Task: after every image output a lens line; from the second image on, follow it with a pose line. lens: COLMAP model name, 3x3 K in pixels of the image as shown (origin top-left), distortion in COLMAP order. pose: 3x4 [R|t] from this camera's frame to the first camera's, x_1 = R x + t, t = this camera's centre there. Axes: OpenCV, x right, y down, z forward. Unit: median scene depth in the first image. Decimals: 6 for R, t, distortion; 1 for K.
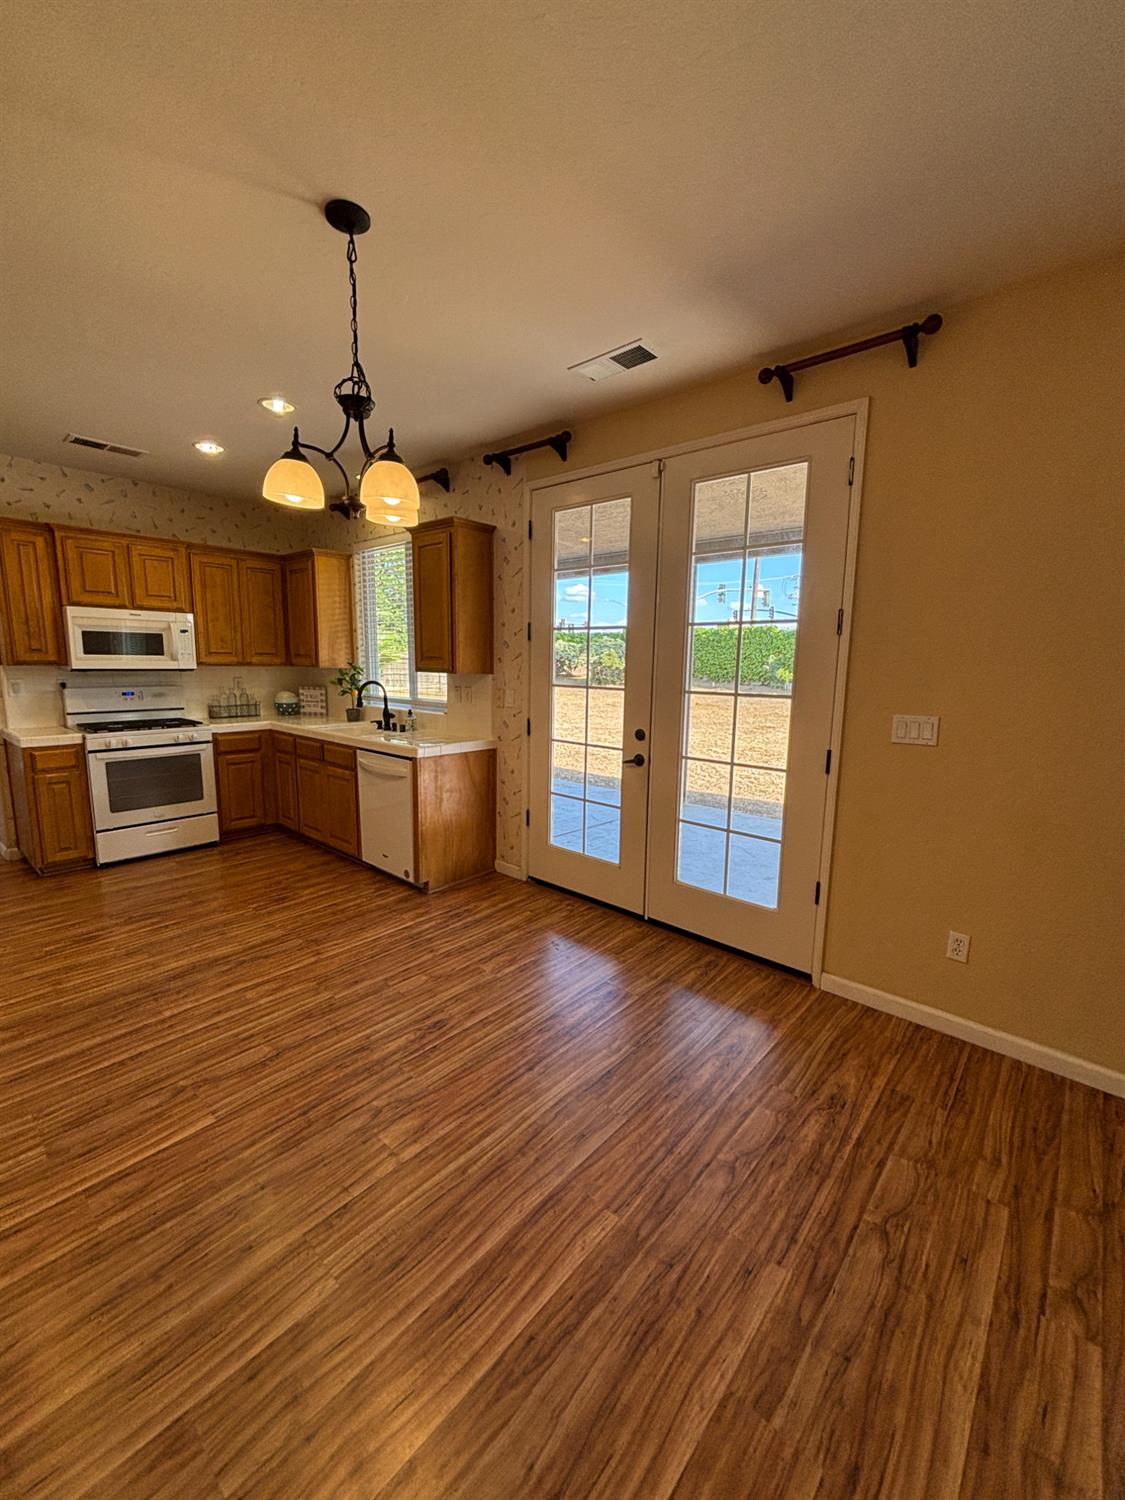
lens RADIAL K [[605.0, 0, 562.2], [0, 605.0, 747.9], [0, 0, 1]] dist [-0.000091, -0.000075]
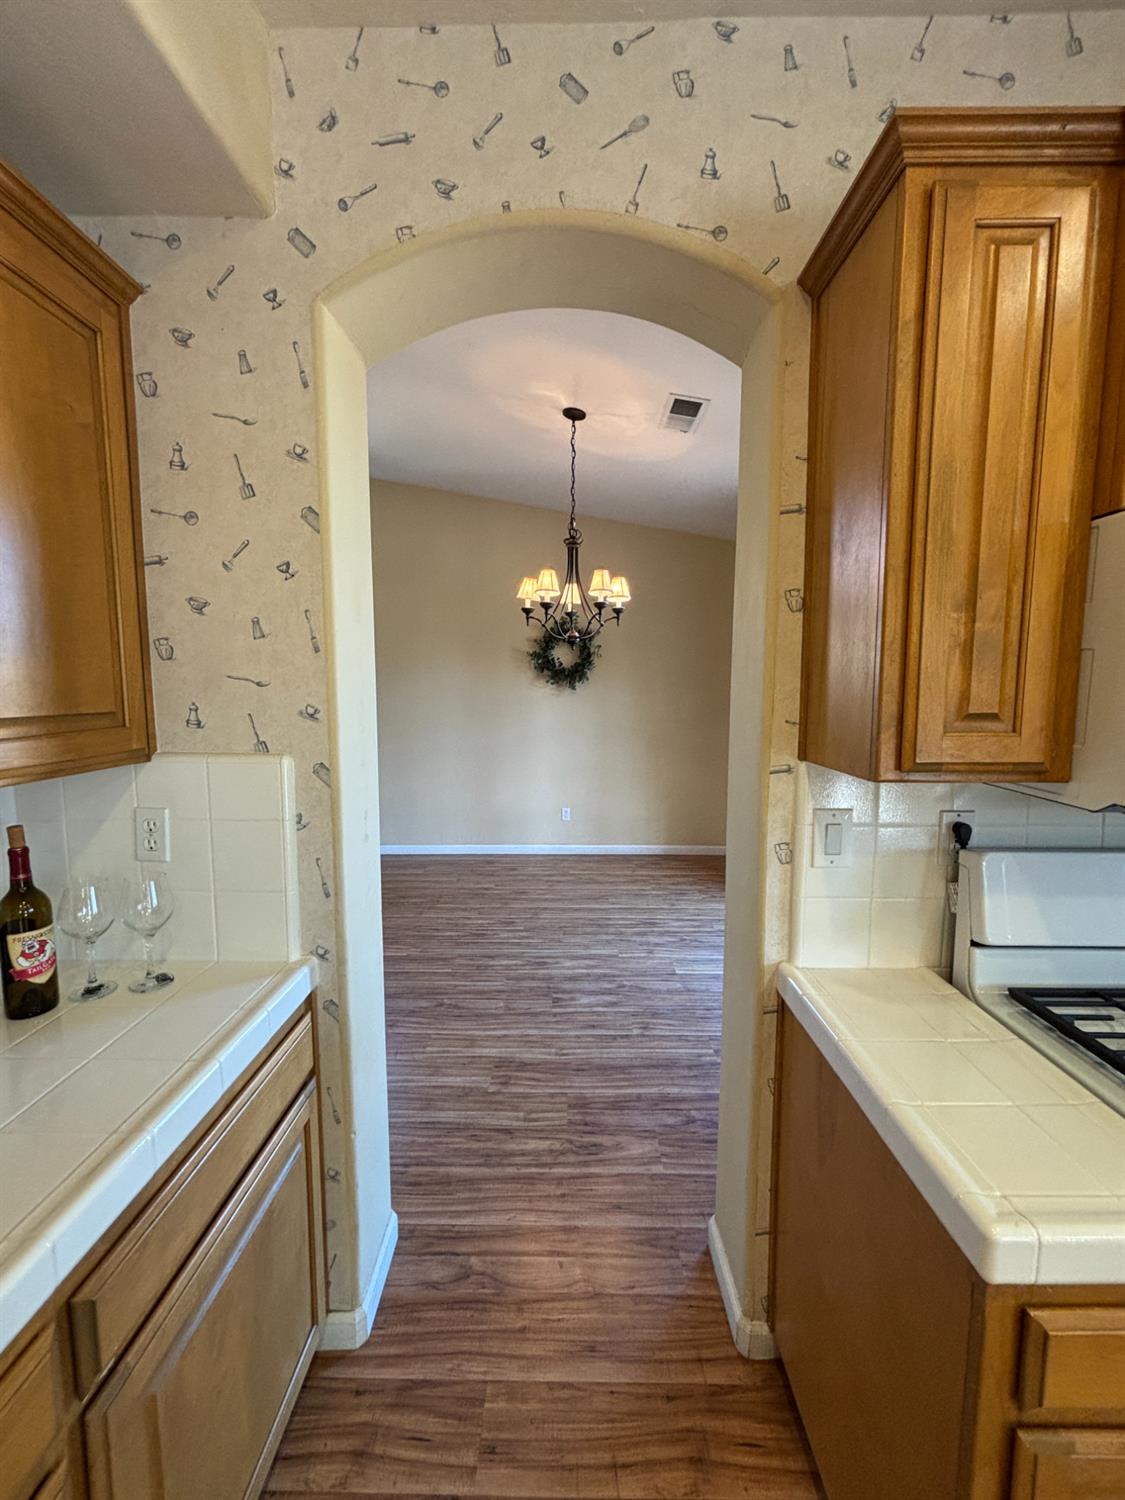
lens RADIAL K [[602.8, 0, 562.3], [0, 602.8, 744.4], [0, 0, 1]] dist [0.010248, -0.000236]
pose [[0.652887, 0.054687, -0.755479, -0.807011], [-0.100646, 0.994810, -0.014967, -0.133280], [0.750739, 0.085808, 0.655002, 0.736466]]
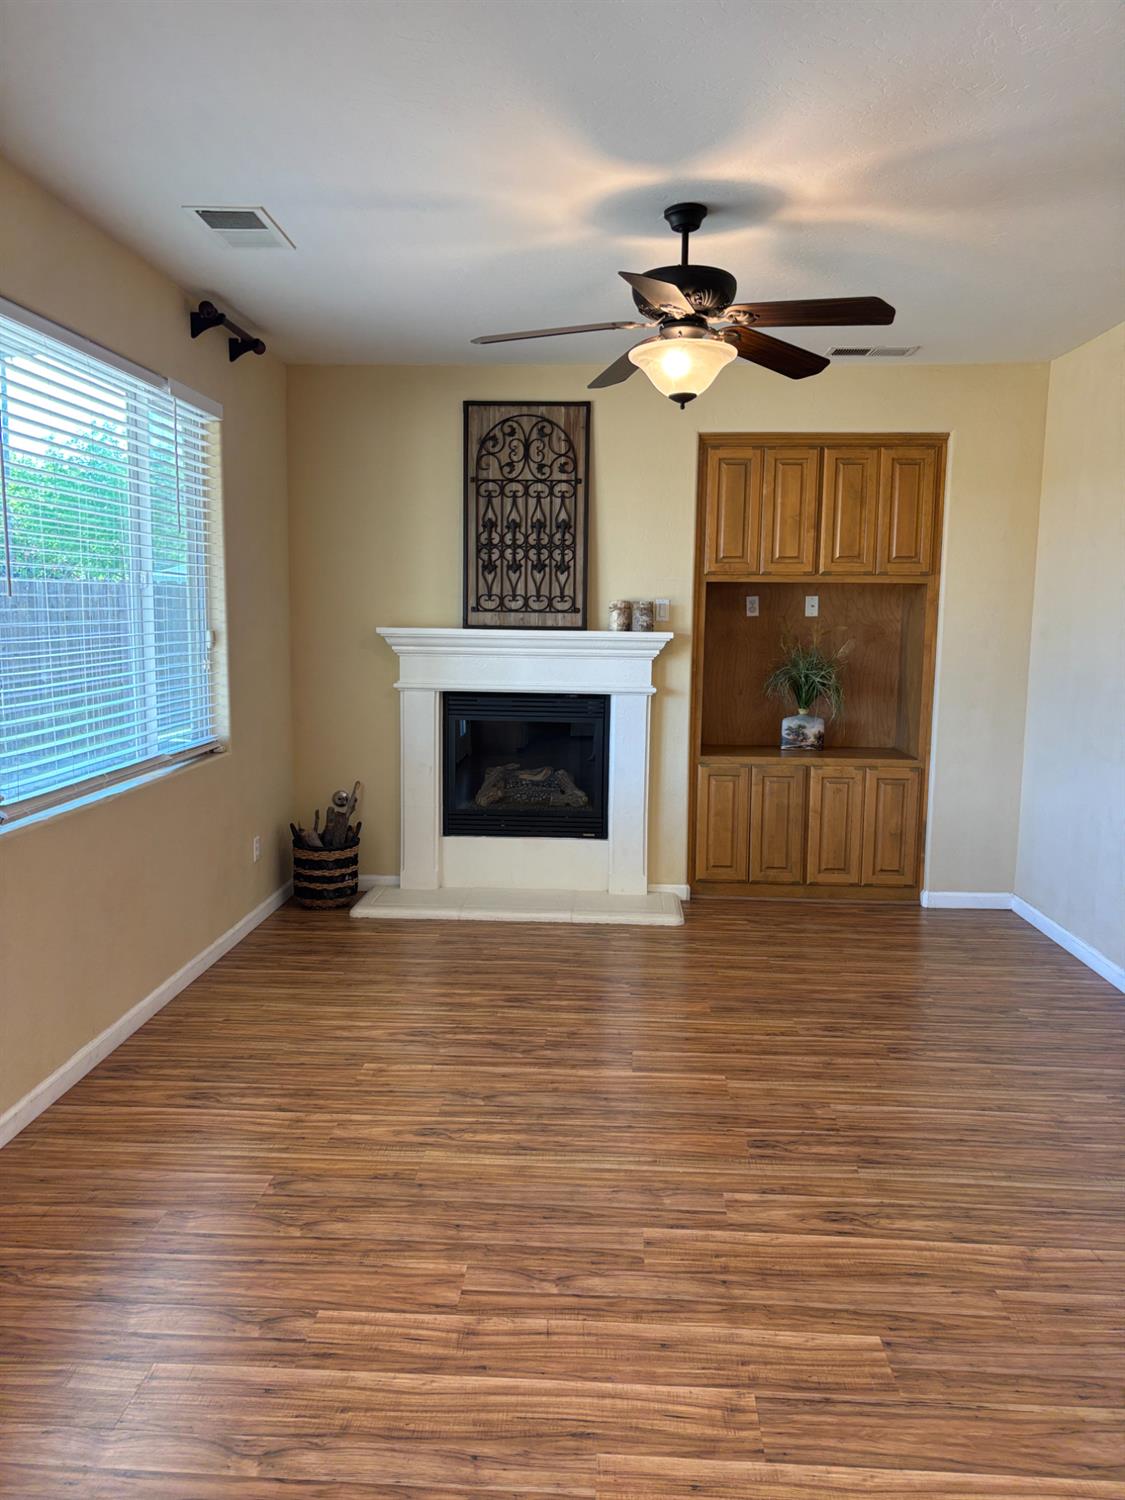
lens RADIAL K [[1150.8, 0, 555.6], [0, 1150.8, 761.2], [0, 0, 1]] dist [0.095493, -0.002060]
pose [[-0.620318, -0.126994, 0.774002, -0.247982], [0.092156, 0.968170, 0.232710, -0.103130], [-0.778918, 0.215683, -0.588870, 0.542822]]
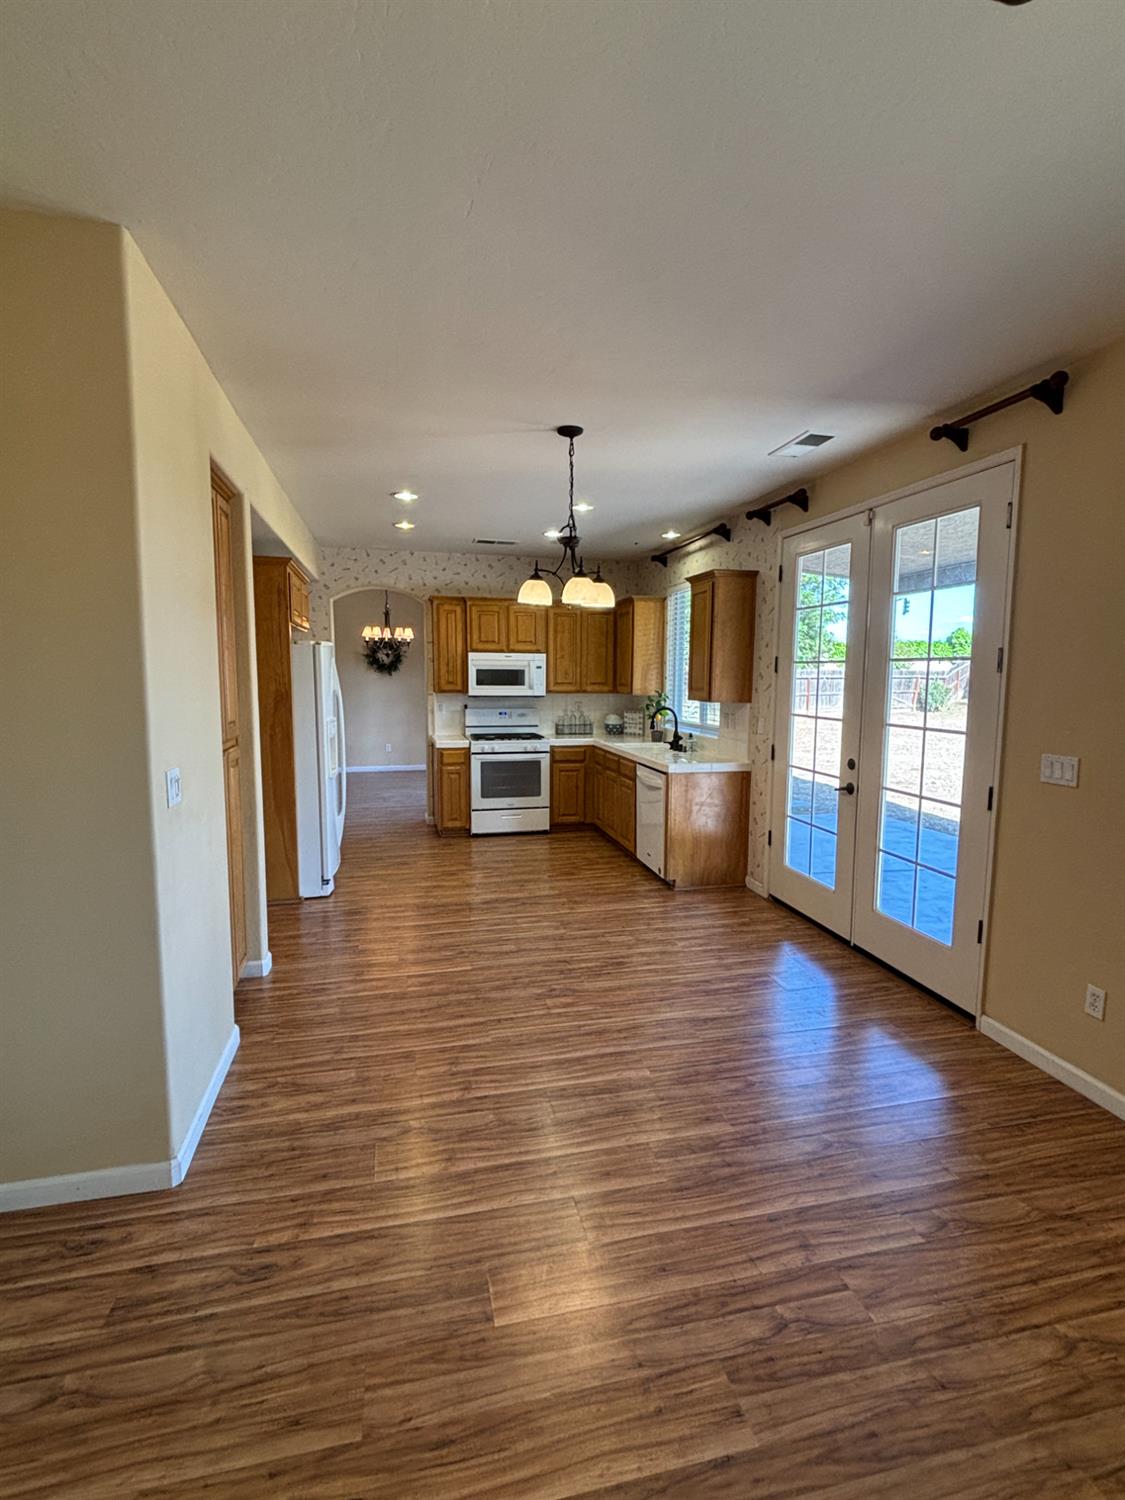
lens RADIAL K [[706.8, 0, 564.2], [0, 706.8, 748.4], [0, 0, 1]] dist [0.039426, -0.051925]
pose [[0.816895, 0.051334, -0.574498, 0.355027], [-0.077715, 0.996745, -0.021442, 0.013267], [0.571527, 0.062163, 0.818225, -0.243212]]
